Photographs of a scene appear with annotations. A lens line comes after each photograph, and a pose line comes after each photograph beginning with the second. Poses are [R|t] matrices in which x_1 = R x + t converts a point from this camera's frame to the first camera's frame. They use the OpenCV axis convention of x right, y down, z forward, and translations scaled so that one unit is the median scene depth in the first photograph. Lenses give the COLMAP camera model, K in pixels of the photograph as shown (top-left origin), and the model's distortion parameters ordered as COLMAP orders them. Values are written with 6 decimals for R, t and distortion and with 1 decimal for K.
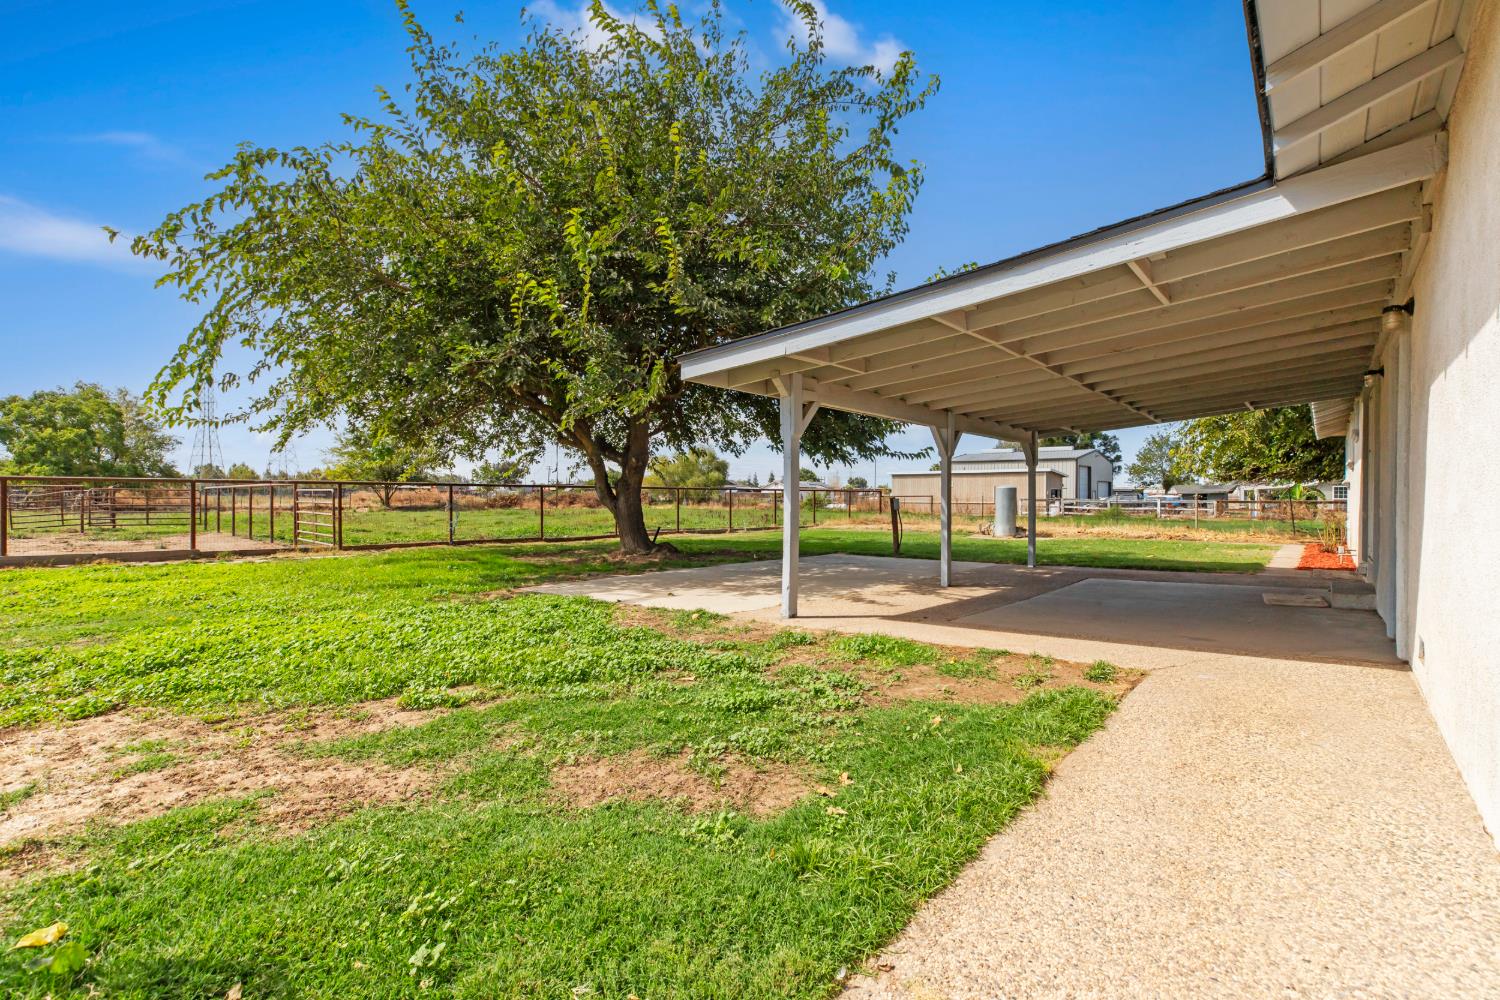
lens RADIAL K [[698.0, 0, 750.0], [0, 698.0, 500.0], [0, 0, 1]] dist [0.002714, 0.000441]
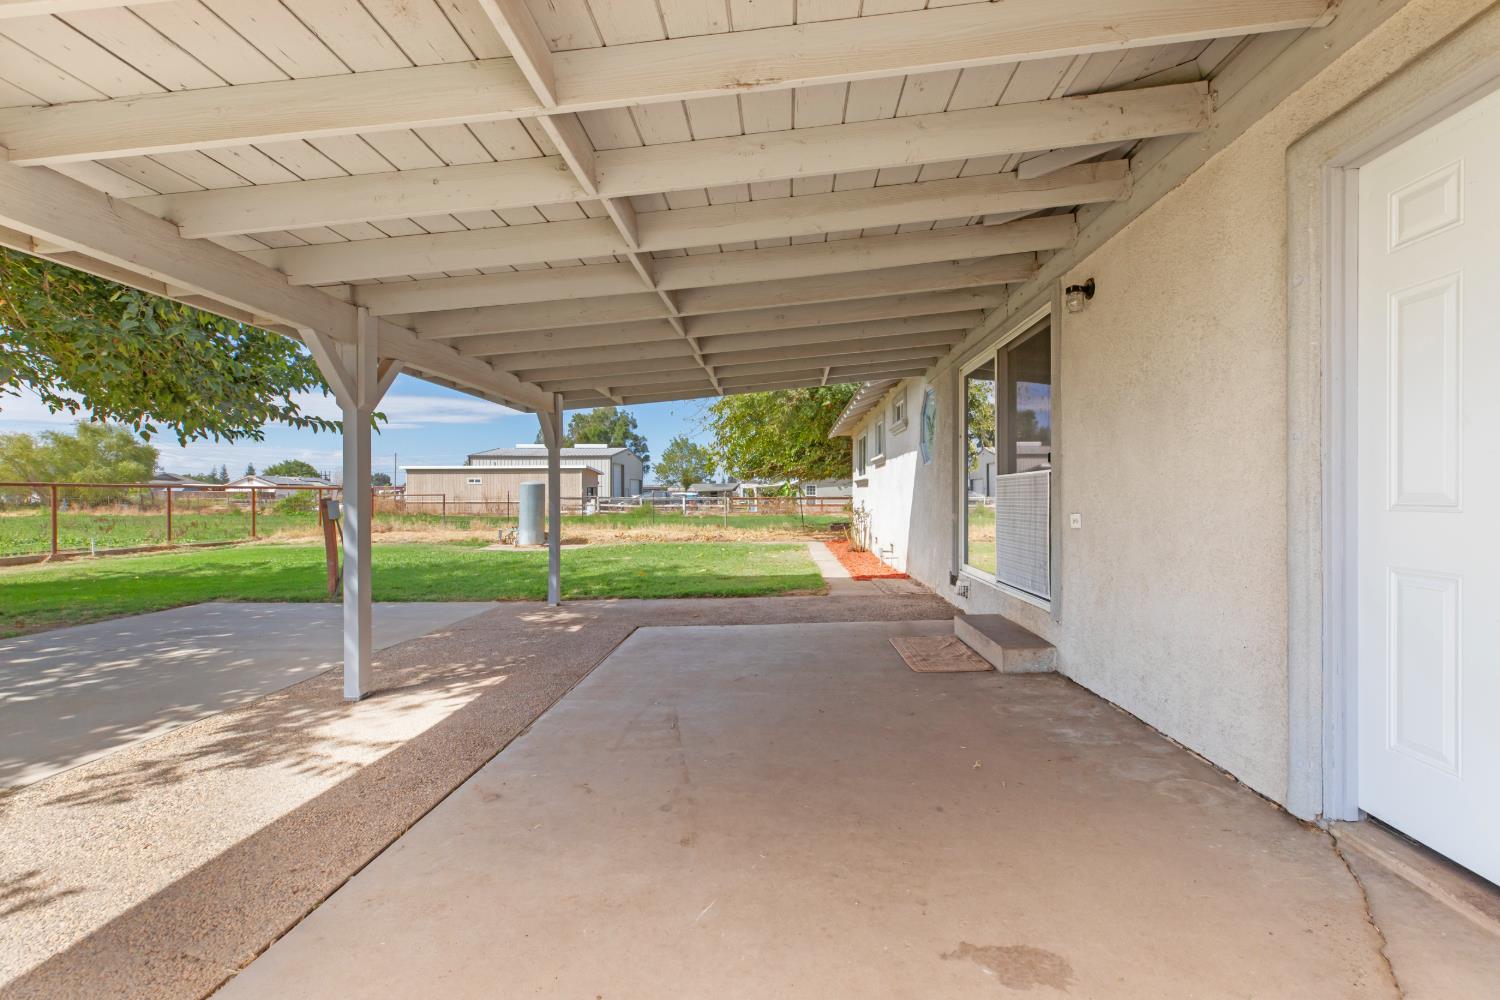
lens RADIAL K [[698.0, 0, 750.0], [0, 698.0, 500.0], [0, 0, 1]] dist [0.002714, 0.000441]
pose [[0.804976, -0.009527, 0.593230, 0.041794], [0.007845, 0.999955, 0.005415, -0.000898], [-0.593255, 0.000295, 0.805015, 0.093477]]
